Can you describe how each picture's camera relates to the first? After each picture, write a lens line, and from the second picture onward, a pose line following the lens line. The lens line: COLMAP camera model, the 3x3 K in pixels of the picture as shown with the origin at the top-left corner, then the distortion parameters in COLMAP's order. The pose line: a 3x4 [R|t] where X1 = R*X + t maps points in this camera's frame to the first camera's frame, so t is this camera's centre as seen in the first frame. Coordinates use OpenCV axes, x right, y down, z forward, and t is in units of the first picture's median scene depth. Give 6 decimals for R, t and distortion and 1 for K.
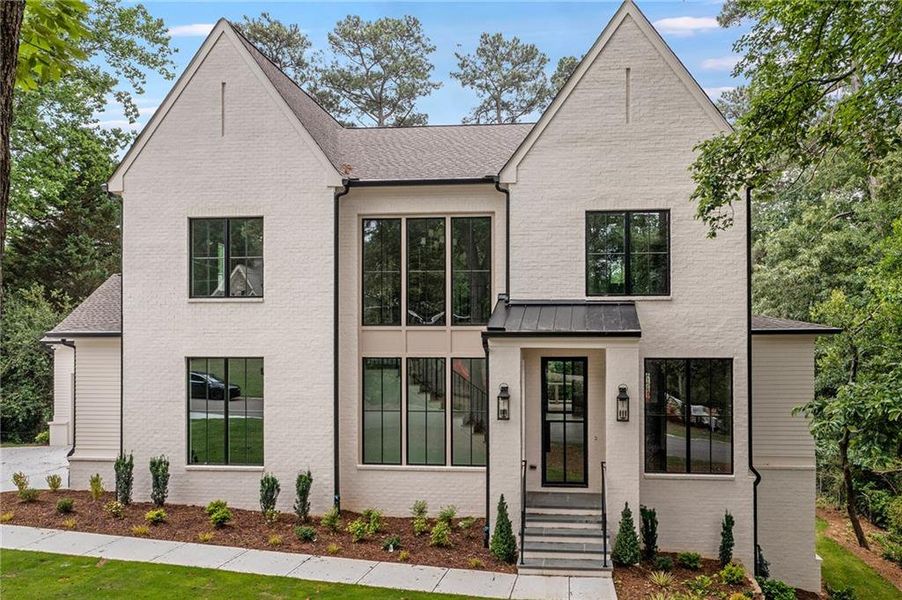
lens RADIAL K [[714.0, 0, 491.7], [0, 714.0, 323.8], [0, 0, 1]] dist [-0.007073, -0.001174]
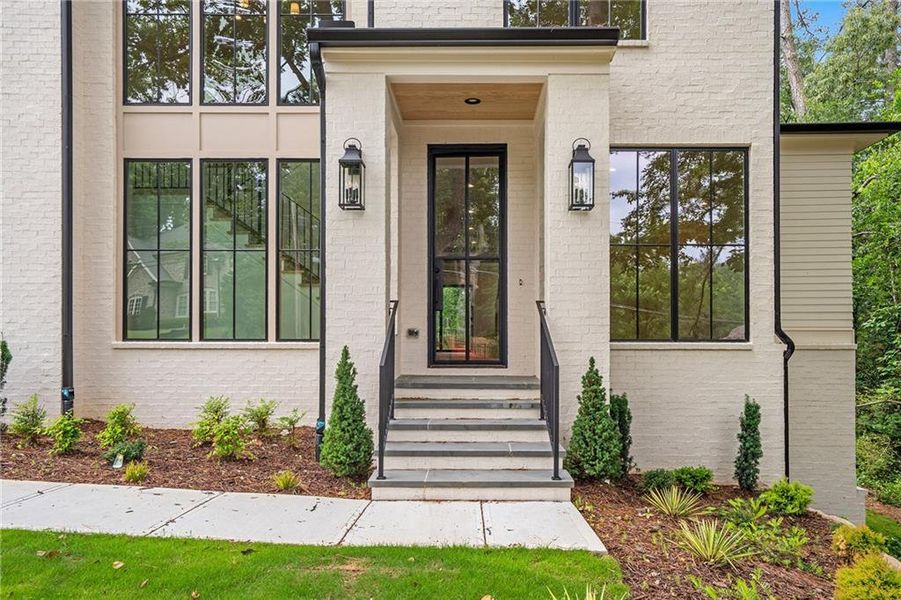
lens RADIAL K [[724.2, 0, 450.5], [0, 724.2, 300.0], [0, 0, 1]] dist [0.003769, 0.005548]
pose [[0.996142, 0.002396, 0.087726, 0.036476], [-0.002695, 0.999991, 0.003294, 0.171814], [-0.087718, -0.003518, 0.996139, 0.411475]]
